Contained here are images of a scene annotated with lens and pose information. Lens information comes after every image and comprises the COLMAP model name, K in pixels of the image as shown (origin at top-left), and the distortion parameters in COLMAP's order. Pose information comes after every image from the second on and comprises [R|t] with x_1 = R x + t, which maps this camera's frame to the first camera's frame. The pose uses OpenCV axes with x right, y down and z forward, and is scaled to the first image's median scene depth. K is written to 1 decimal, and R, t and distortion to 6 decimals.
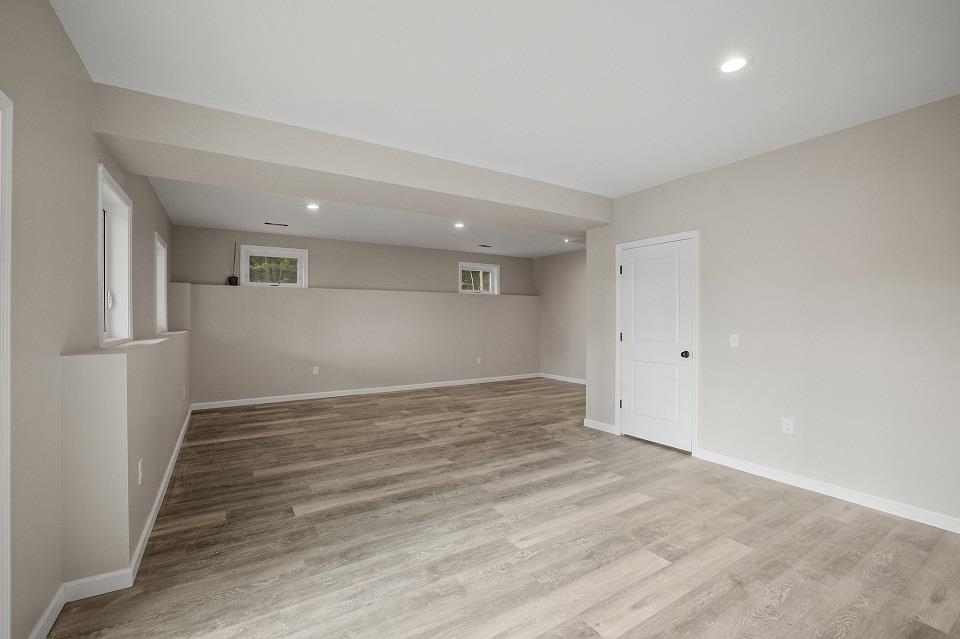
lens RADIAL K [[412.6, 0, 475.5], [0, 412.6, 319.0], [0, 0, 1]] dist [-0.040206, 0.012350]
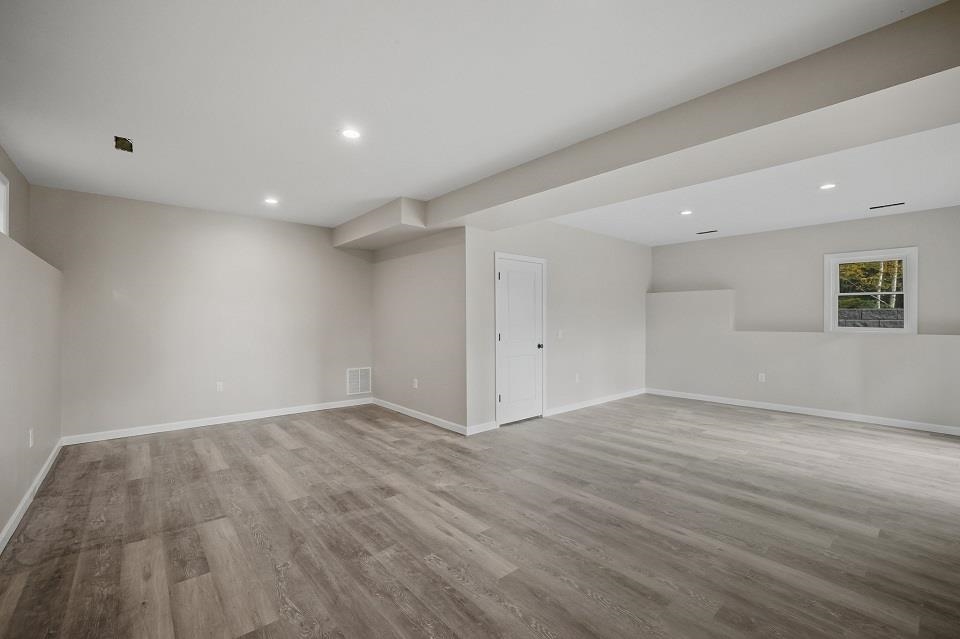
lens RADIAL K [[412.6, 0, 475.0], [0, 412.6, 318.2], [0, 0, 1]] dist [-0.040206, 0.012350]
pose [[-0.151223, 0.006058, 0.988481, -0.872306], [0.001099, 0.999982, -0.005961, -0.000991], [-0.988499, 0.000185, -0.151227, 1.477502]]
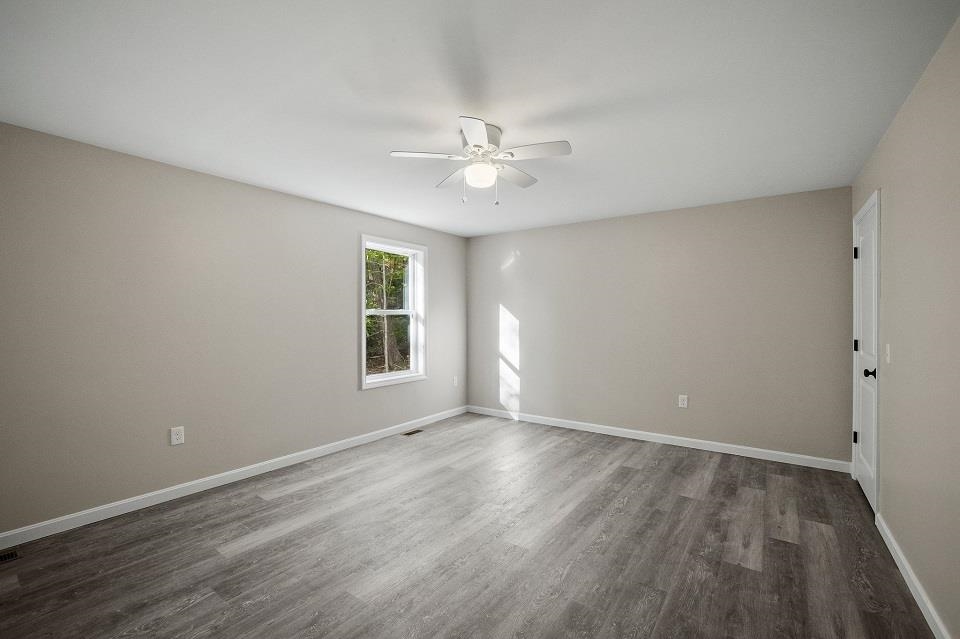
lens RADIAL K [[412.6, 0, 476.8], [0, 412.6, 324.3], [0, 0, 1]] dist [-0.040206, 0.012350]
pose [[0.381965, 0.005710, -0.924159, 0.906558], [0.003061, 0.999968, 0.007443, -0.002491], [0.924172, -0.005672, 0.381935, 0.138586]]
